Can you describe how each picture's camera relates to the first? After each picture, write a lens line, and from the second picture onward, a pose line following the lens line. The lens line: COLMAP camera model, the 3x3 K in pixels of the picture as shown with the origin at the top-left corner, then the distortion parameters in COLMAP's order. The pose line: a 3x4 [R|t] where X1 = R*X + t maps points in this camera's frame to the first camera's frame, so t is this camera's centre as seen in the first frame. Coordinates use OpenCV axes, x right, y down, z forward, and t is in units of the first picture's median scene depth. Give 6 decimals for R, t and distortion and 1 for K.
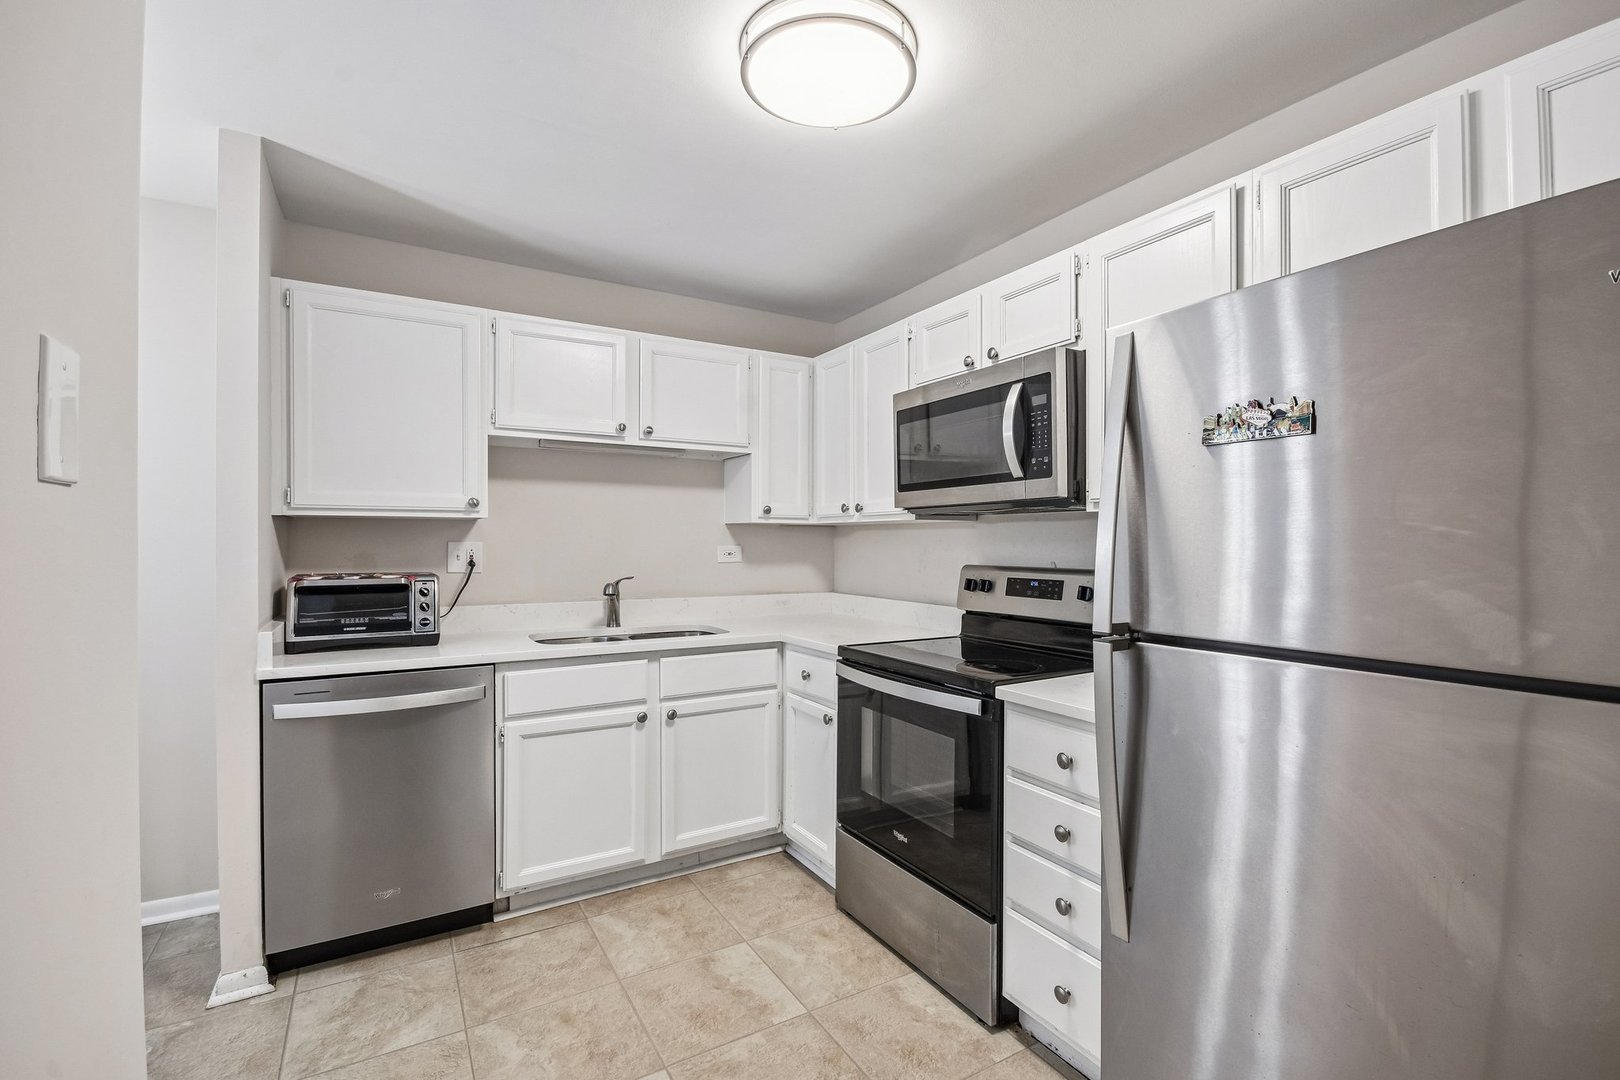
lens RADIAL K [[735.8, 0, 810.0], [0, 735.8, 540.0], [0, 0, 1]] dist [-0.002324, -0.000384]
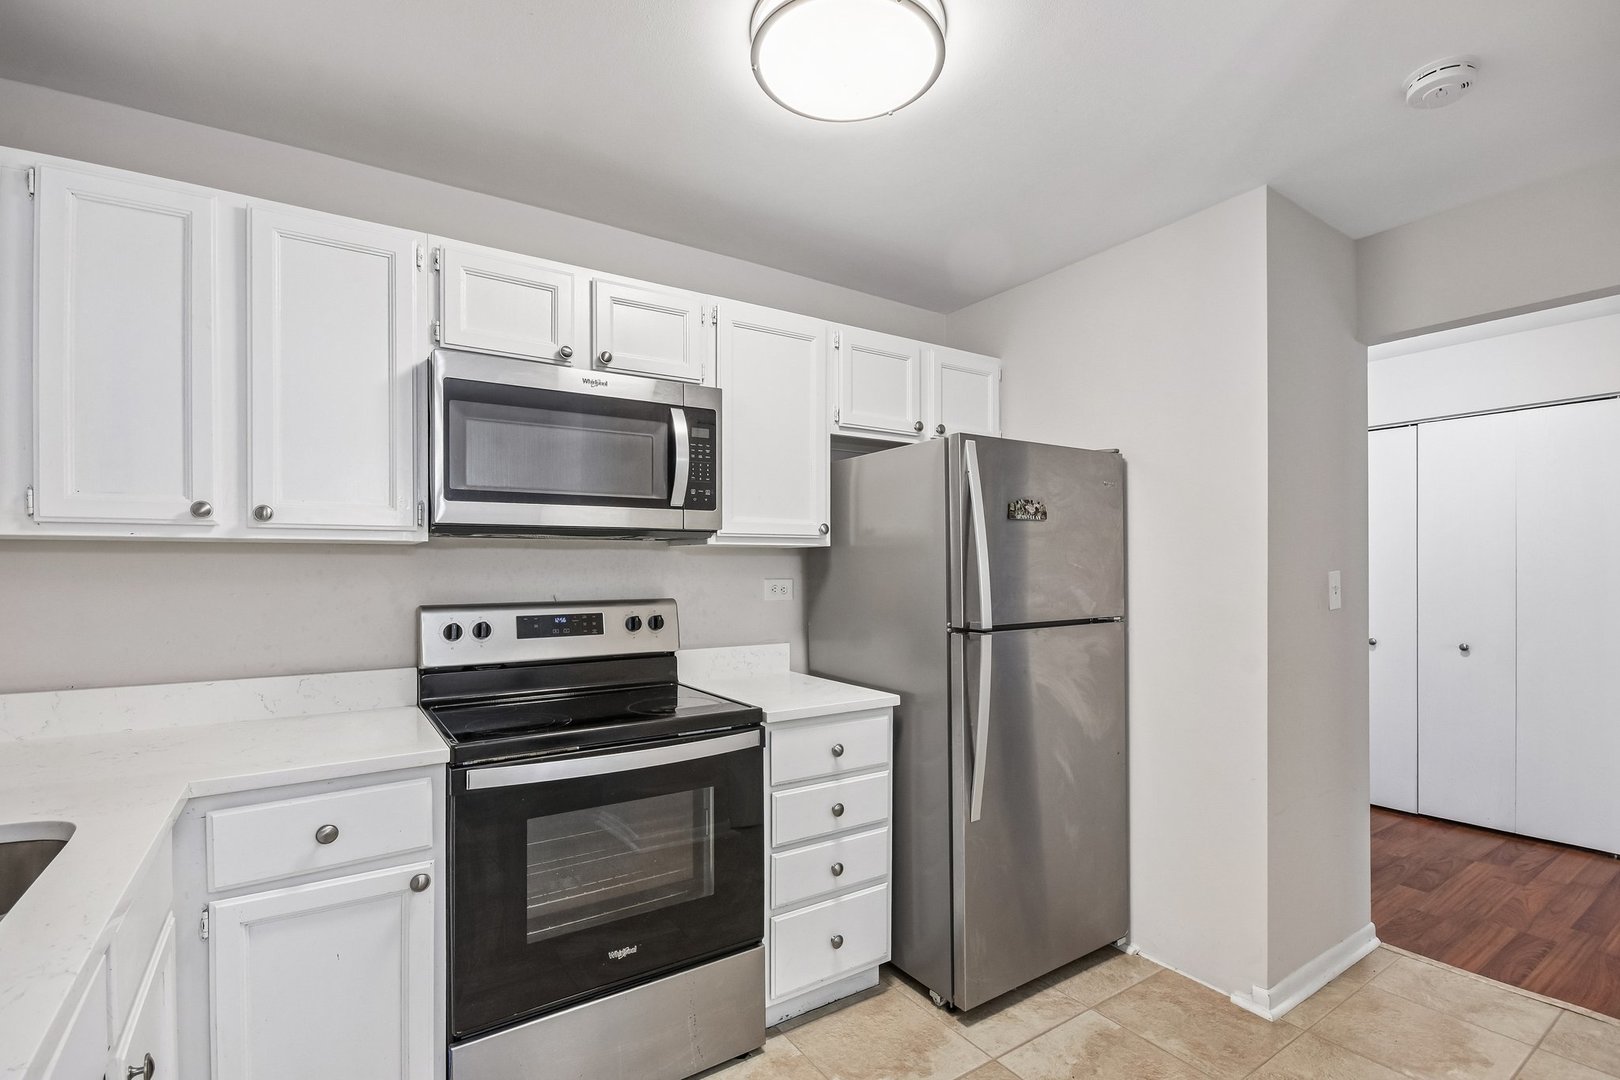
lens RADIAL K [[742.4, 0, 813.5], [0, 742.4, 565.6], [0, 0, 1]] dist [0.001683, -0.010479]
pose [[-0.065720, -0.000314, 0.997838, -0.625696], [0.001144, 0.999999, 0.000390, -0.006027], [-0.997837, 0.001167, -0.065719, 0.788681]]
